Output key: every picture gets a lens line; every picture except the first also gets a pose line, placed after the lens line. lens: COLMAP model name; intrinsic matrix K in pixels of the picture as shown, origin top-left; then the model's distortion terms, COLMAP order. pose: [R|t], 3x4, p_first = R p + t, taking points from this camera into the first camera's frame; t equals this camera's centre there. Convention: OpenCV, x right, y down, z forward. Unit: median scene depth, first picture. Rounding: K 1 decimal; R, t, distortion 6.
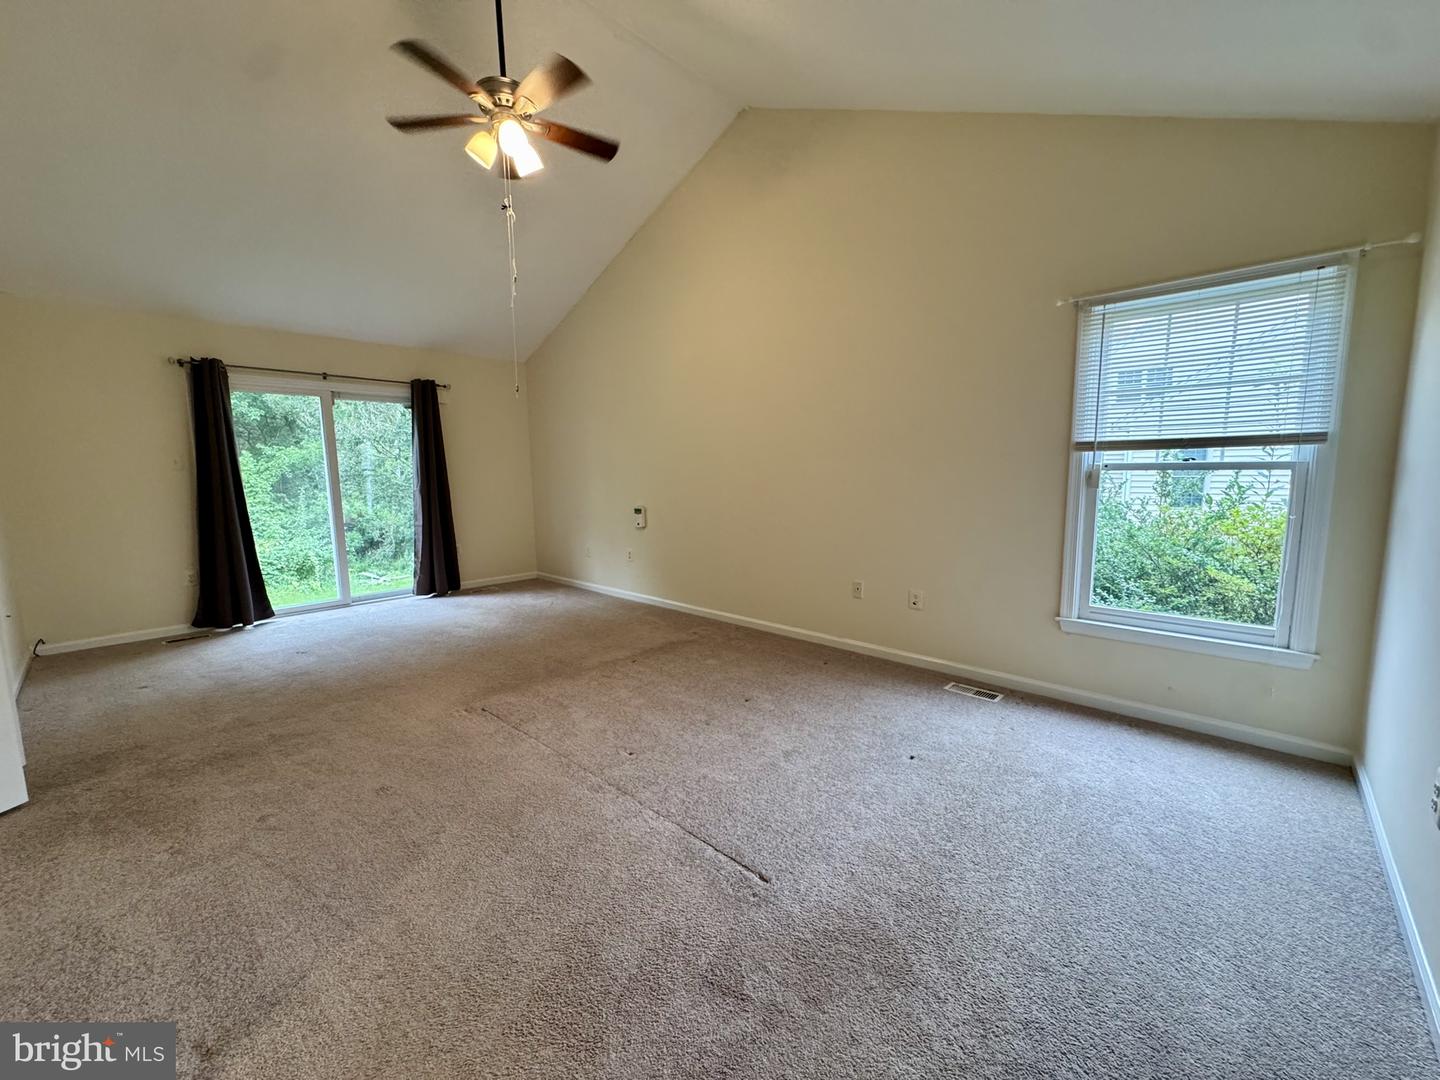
lens RADIAL K [[576.4, 0, 724.8], [0, 576.4, 538.2], [0, 0, 1]] dist [0.000486, -0.000061]
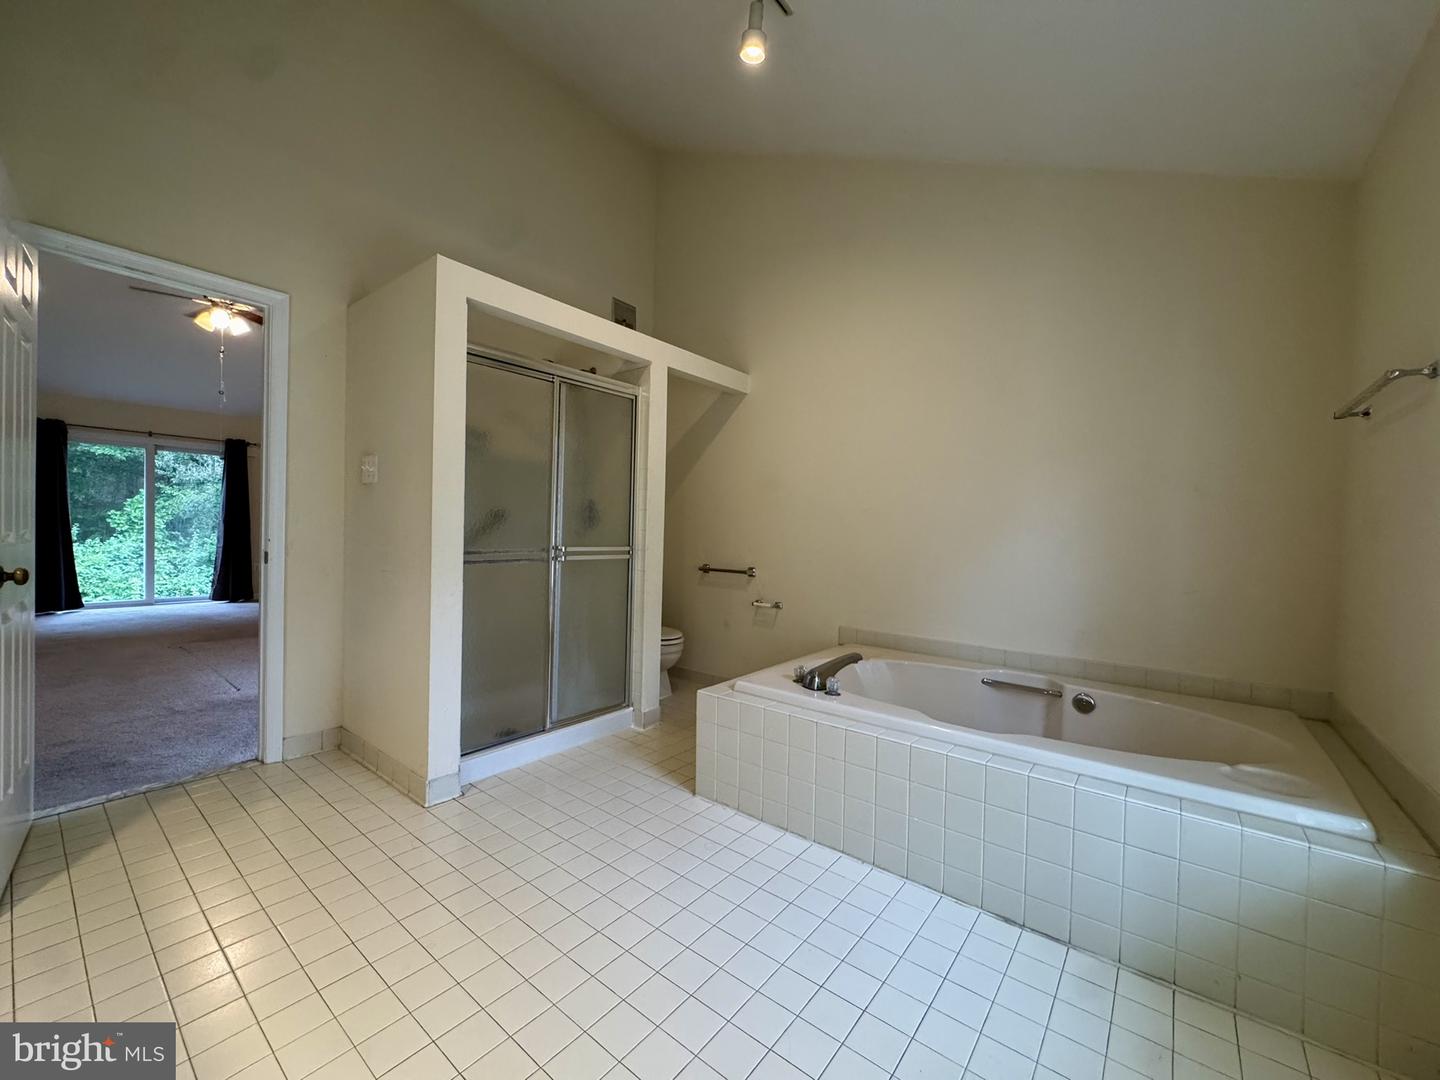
lens RADIAL K [[576.4, 0, 715.5], [0, 576.4, 540.9], [0, 0, 1]] dist [0.000486, -0.000061]
pose [[0.996781, 0.035528, 0.071867, 0.504281], [-0.028217, 0.994557, -0.100299, 0.064424], [-0.075040, 0.097949, 0.992358, -0.394808]]
